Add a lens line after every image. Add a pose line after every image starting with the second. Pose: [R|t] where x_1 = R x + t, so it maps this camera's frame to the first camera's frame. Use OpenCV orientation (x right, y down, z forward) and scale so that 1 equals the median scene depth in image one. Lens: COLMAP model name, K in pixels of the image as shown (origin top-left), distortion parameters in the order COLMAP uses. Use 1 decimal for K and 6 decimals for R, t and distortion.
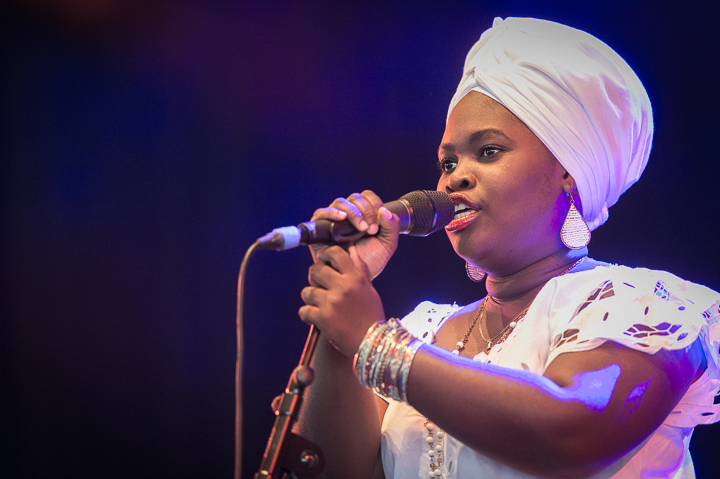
lens RADIAL K [[3409.2, 0, 360.0], [0, 3409.2, 239.5], [0, 0, 1]] dist [8.061274, -498.584005]
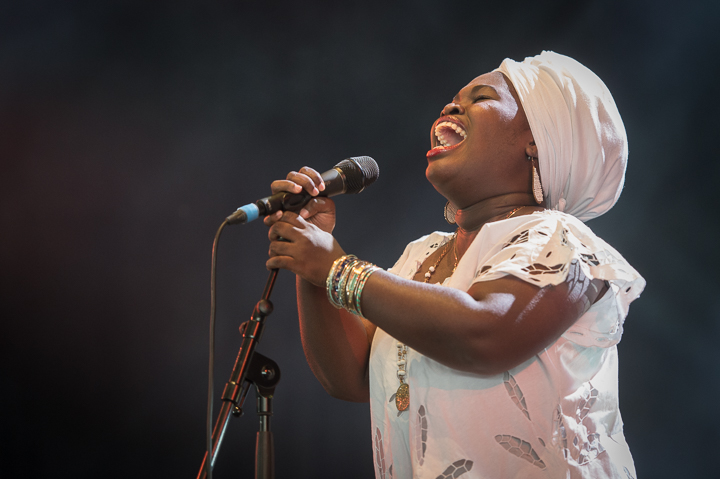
lens RADIAL K [[3026.4, 0, 360.0], [0, 3026.4, 239.5], [0, 0, 1]] dist [-0.053177, -0.793683]
pose [[0.999871, 0.009260, 0.013152, 0.004307], [-0.009531, 0.999740, 0.020716, -0.009620], [-0.012956, -0.020839, 0.999699, -0.114857]]
